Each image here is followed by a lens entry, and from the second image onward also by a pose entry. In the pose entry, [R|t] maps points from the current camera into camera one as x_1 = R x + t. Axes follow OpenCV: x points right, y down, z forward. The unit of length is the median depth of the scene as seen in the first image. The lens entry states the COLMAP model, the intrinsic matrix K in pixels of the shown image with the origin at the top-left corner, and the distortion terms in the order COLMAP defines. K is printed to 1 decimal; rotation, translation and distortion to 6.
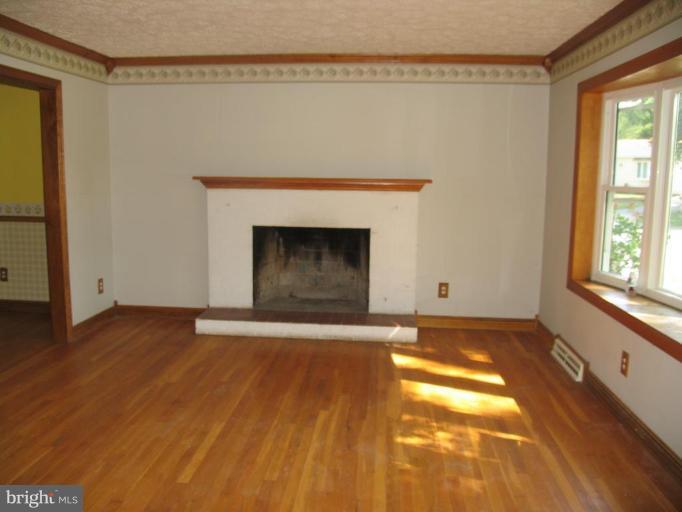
lens RADIAL K [[578.9, 0, 325.6], [0, 578.9, 259.7], [0, 0, 1]] dist [-0.150050, 0.101048]
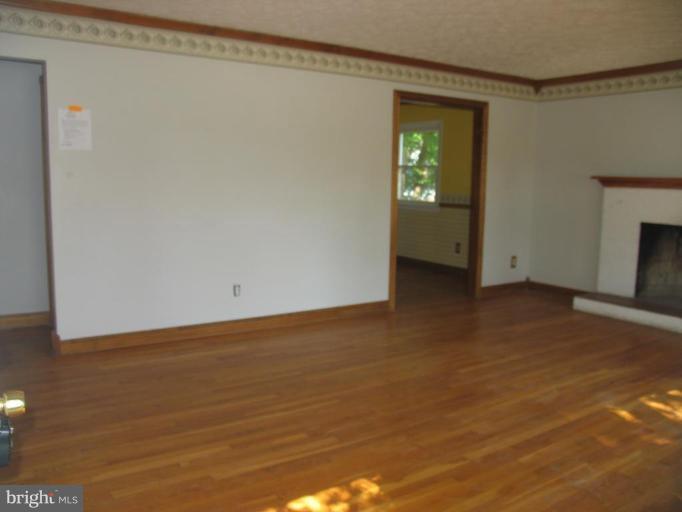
lens RADIAL K [[578.9, 0, 325.6], [0, 578.9, 259.7], [0, 0, 1]] dist [-0.150050, 0.101048]
pose [[0.616034, 0.107764, -0.780314, 0.383805], [-0.124454, 0.991471, 0.038672, 0.051392], [0.777826, 0.073290, 0.624192, -0.132496]]
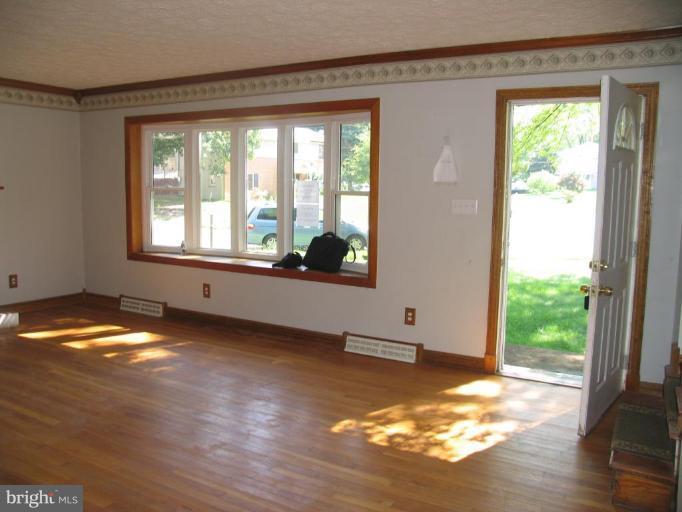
lens RADIAL K [[578.9, 0, 325.6], [0, 578.9, 259.7], [0, 0, 1]] dist [-0.150050, 0.101048]
pose [[0.410653, -0.112132, 0.904871, -0.626063], [0.124725, 0.989989, 0.066076, 0.016716], [-0.903221, 0.085725, 0.420527, -0.047797]]
